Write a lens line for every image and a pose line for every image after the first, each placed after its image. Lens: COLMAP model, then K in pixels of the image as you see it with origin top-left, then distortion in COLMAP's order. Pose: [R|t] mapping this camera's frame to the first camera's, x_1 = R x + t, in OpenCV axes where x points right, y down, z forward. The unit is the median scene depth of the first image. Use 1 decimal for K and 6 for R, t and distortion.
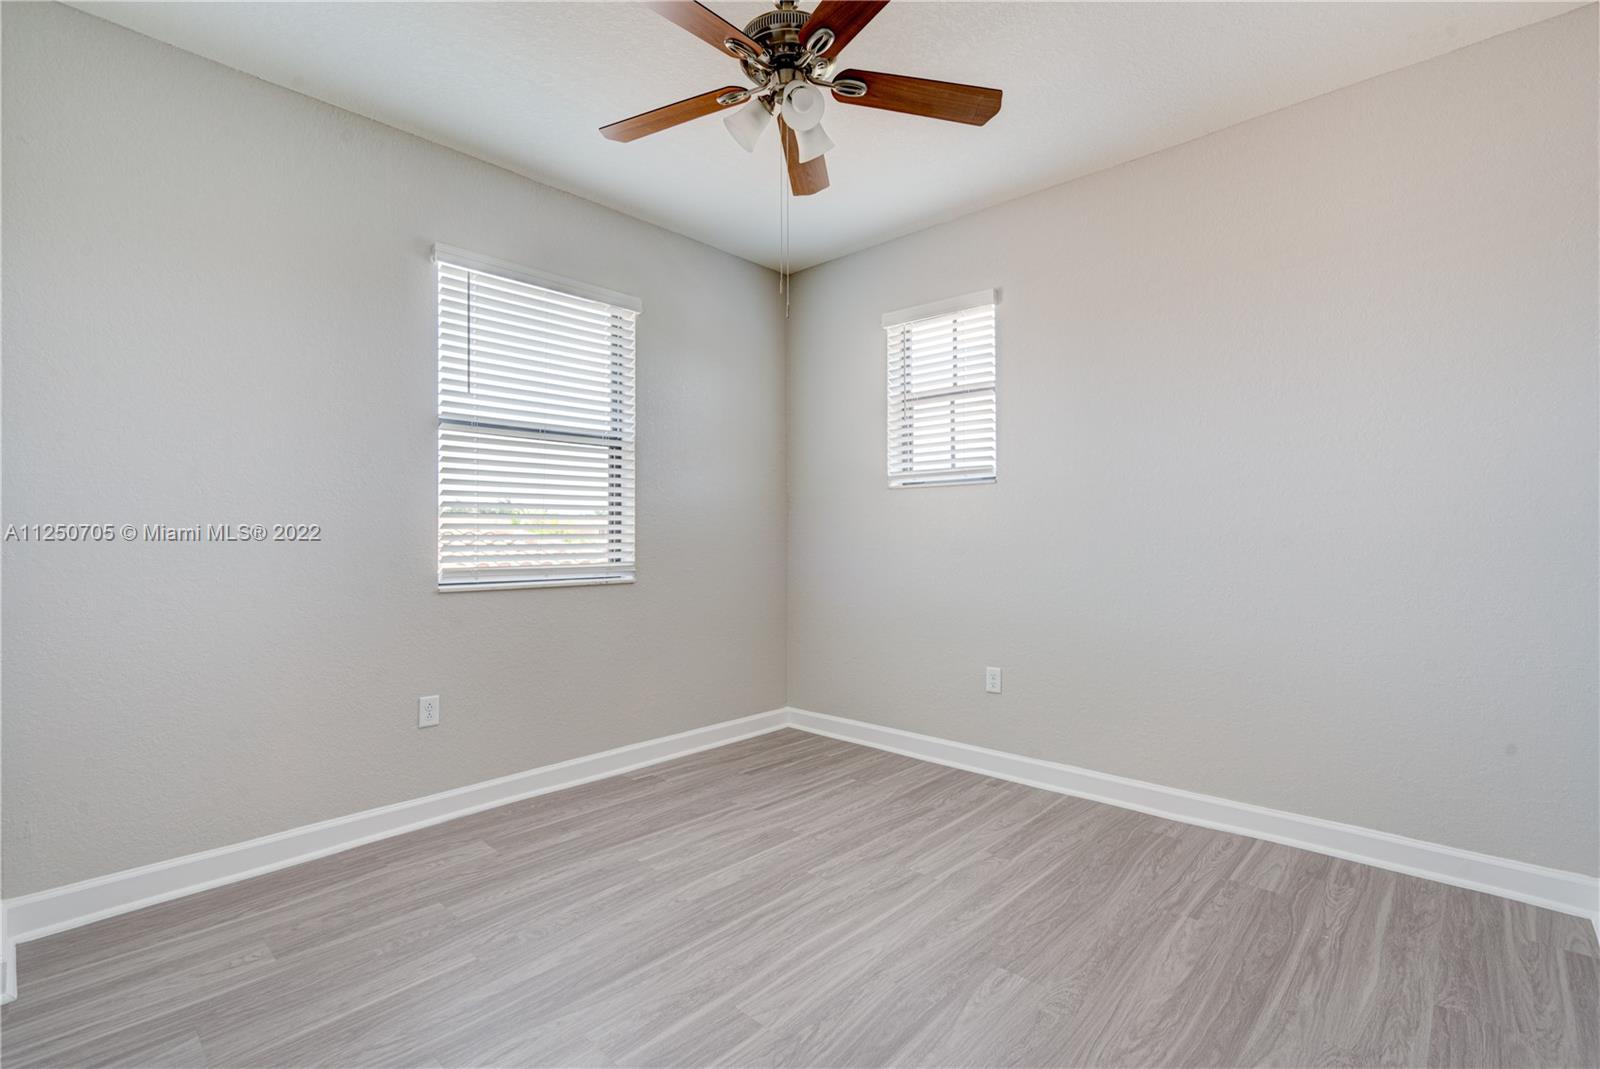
lens RADIAL K [[744.4, 0, 802.6], [0, 744.4, 524.7], [0, 0, 1]] dist [-0.000050, -0.000962]
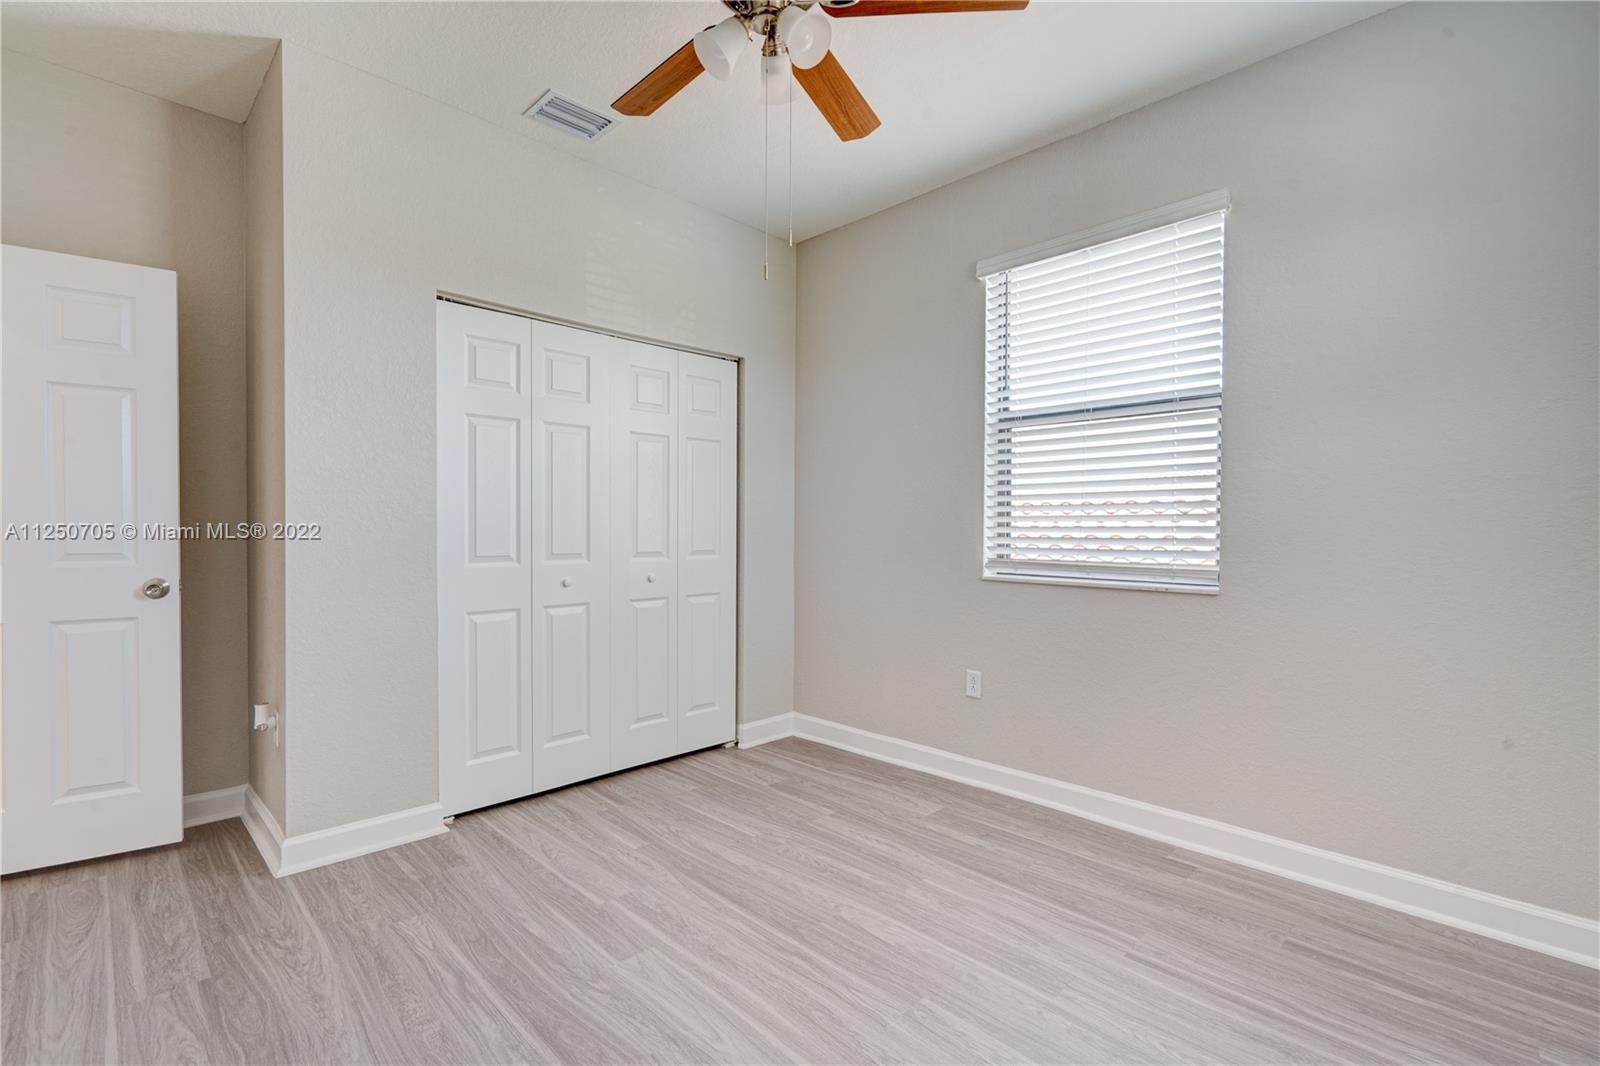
lens RADIAL K [[744.4, 0, 802.6], [0, 744.4, 523.2], [0, 0, 1]] dist [-0.000050, -0.000962]
pose [[-0.063809, -0.004604, -0.997951, 0.656830], [0.013323, 0.999896, -0.005465, 0.010733], [0.997873, -0.013644, -0.063741, 0.840547]]
